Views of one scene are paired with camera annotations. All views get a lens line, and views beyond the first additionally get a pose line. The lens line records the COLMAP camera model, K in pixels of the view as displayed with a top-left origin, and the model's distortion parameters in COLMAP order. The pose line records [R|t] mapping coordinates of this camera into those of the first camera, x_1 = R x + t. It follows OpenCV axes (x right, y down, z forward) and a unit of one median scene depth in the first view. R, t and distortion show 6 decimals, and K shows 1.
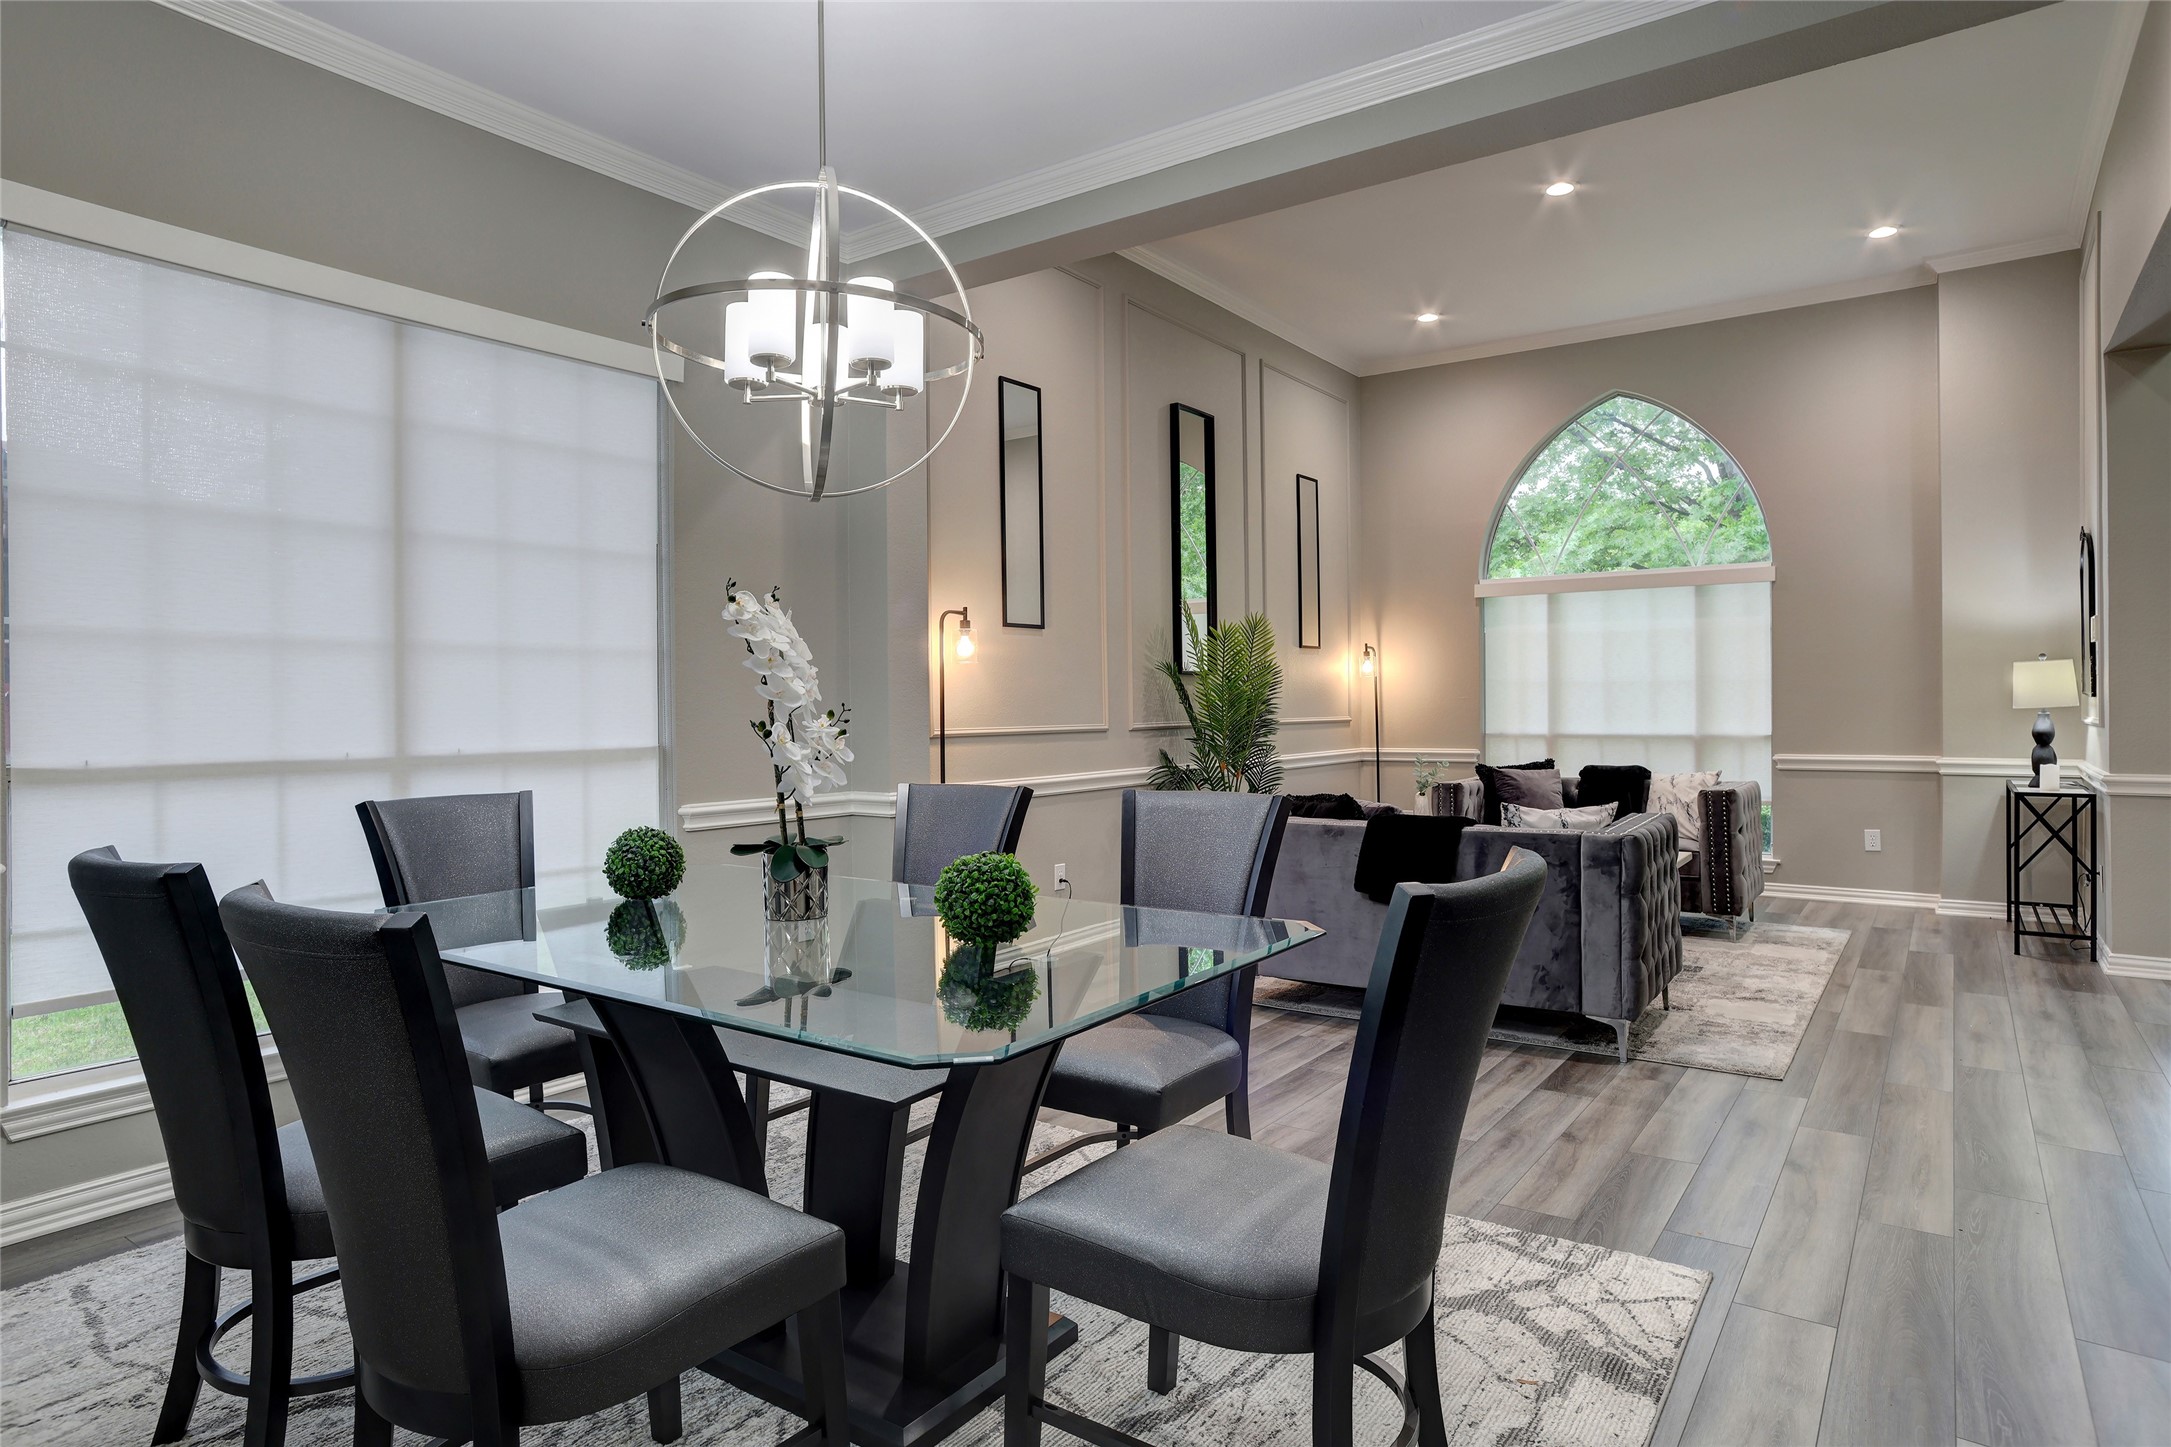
lens RADIAL K [[1243.3, 0, 1077.7], [0, 1243.3, 704.8], [0, 0, 1]] dist [-0.073207, 0.053232]
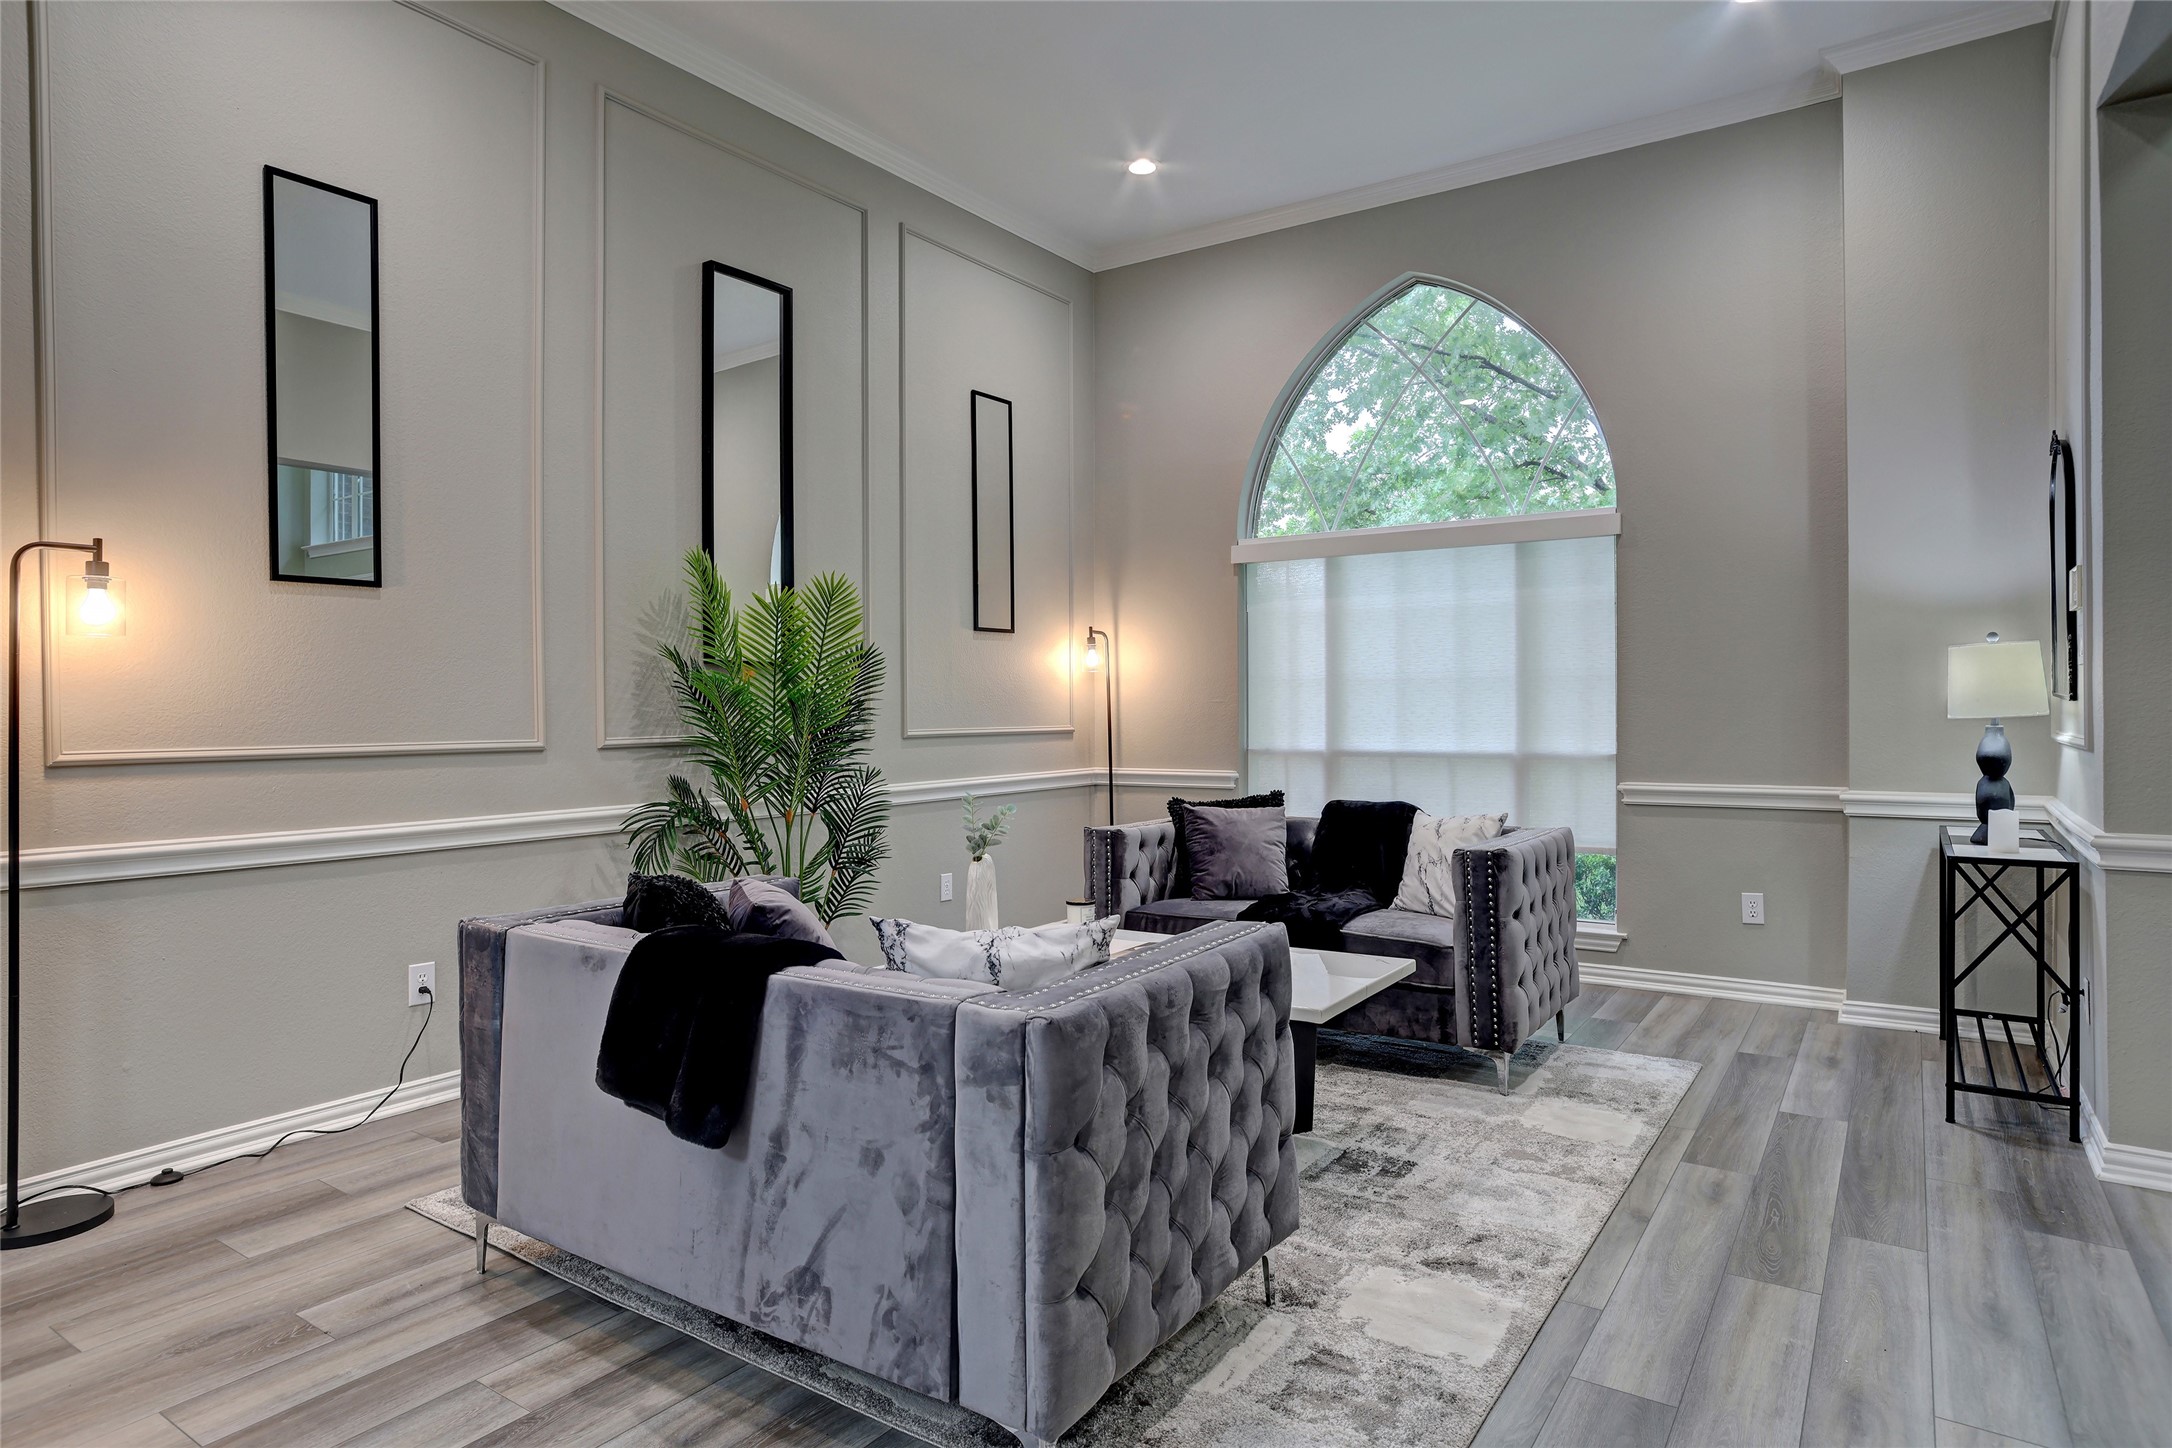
lens RADIAL K [[1243.9, 0, 1078.2], [0, 1243.9, 705.2], [0, 0, 1]] dist [-0.073207, 0.053232]
pose [[0.999701, 0.002573, 0.024314, 0.288204], [-0.002527, 0.999995, -0.001918, -0.001594], [-0.024319, 0.001856, 0.999703, 0.359362]]
